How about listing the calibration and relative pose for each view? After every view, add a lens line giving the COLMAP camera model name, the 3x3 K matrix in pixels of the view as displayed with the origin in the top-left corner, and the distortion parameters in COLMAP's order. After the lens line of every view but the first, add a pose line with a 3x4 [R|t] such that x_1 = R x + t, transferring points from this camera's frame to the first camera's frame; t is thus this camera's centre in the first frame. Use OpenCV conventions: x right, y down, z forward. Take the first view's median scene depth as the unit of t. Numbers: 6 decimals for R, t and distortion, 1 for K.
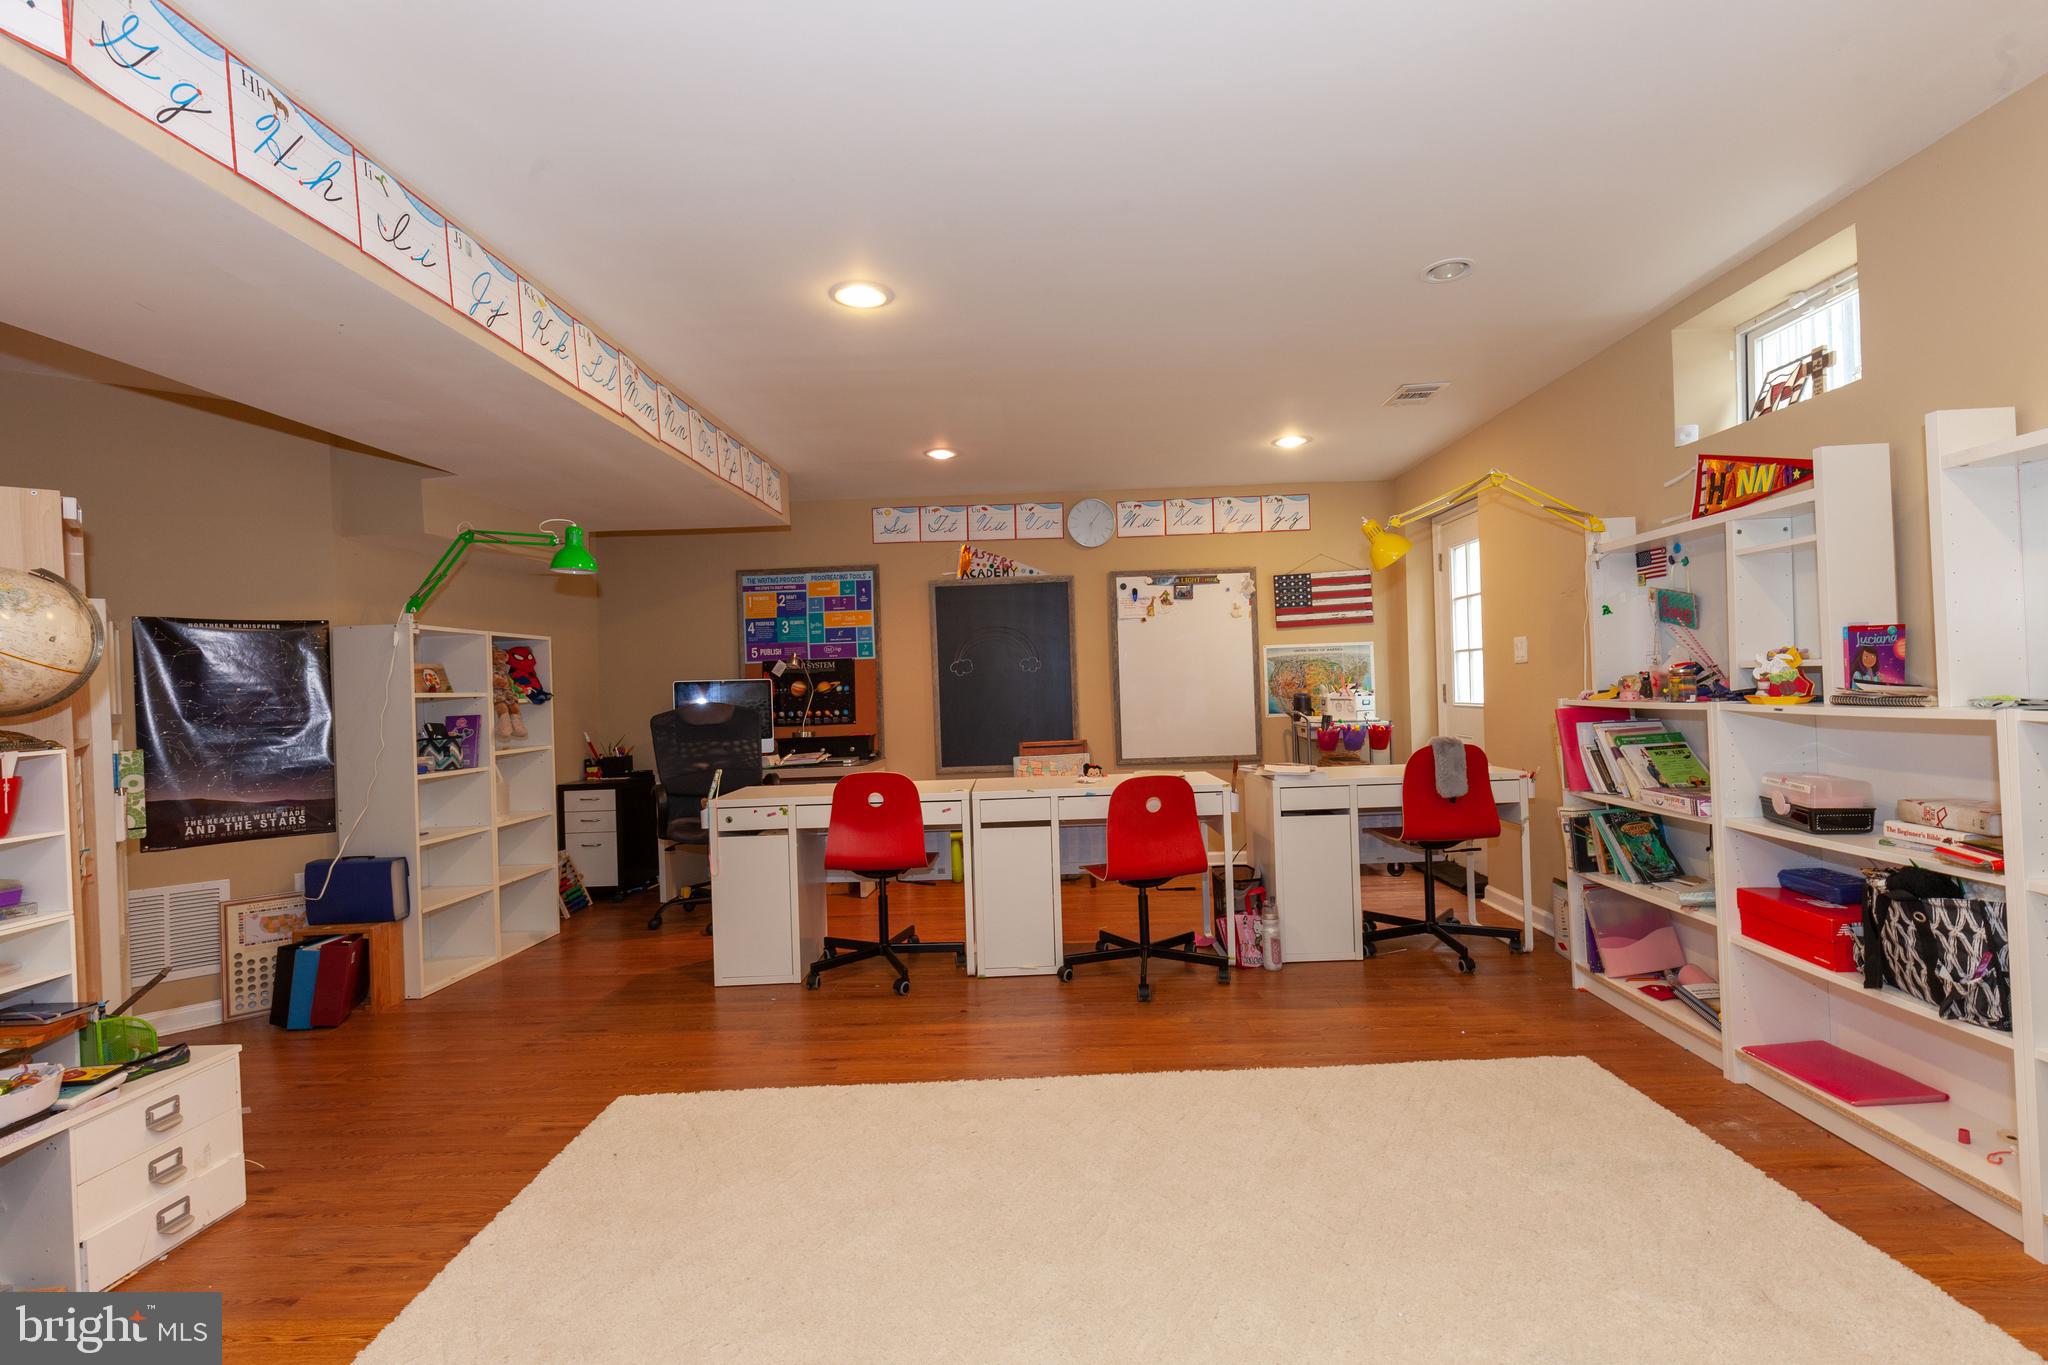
lens RADIAL K [[923.2, 0, 1041.1], [0, 923.2, 686.9], [0, 0, 1]] dist [0.003434, -0.000830]
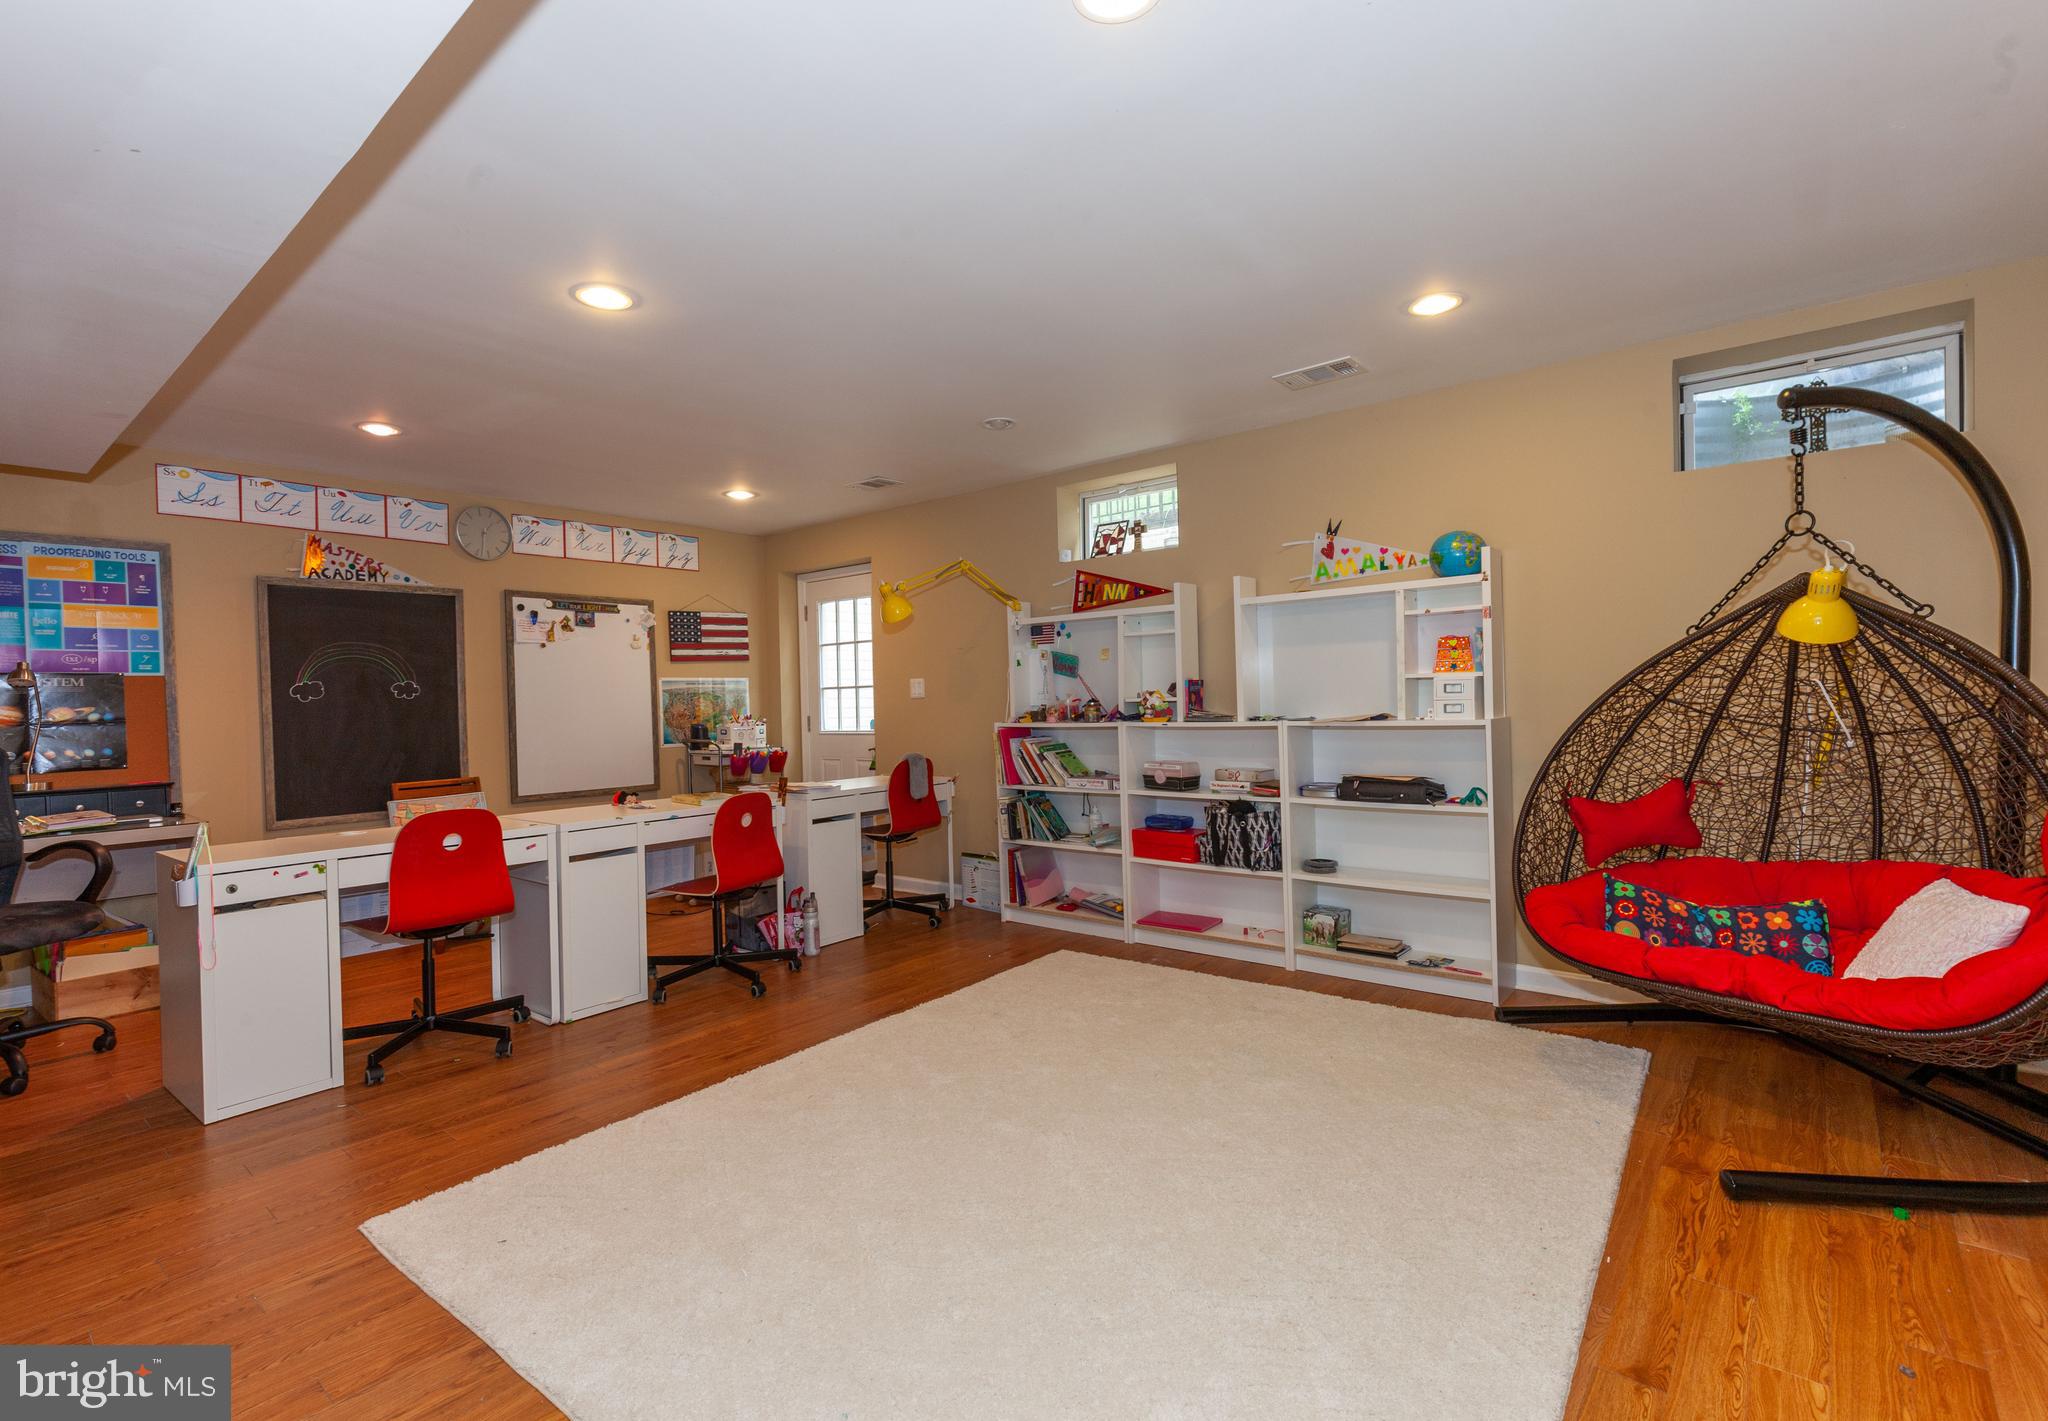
lens RADIAL K [[944.1, 0, 1024.0], [0, 944.1, 710.5], [0, 0, 1]] dist [0.015689, -0.000477]
pose [[0.628041, 0.010142, 0.778114, -0.521659], [0.003571, 0.999867, -0.015915, 0.016189], [-0.778172, 0.012774, 0.627921, 0.034926]]
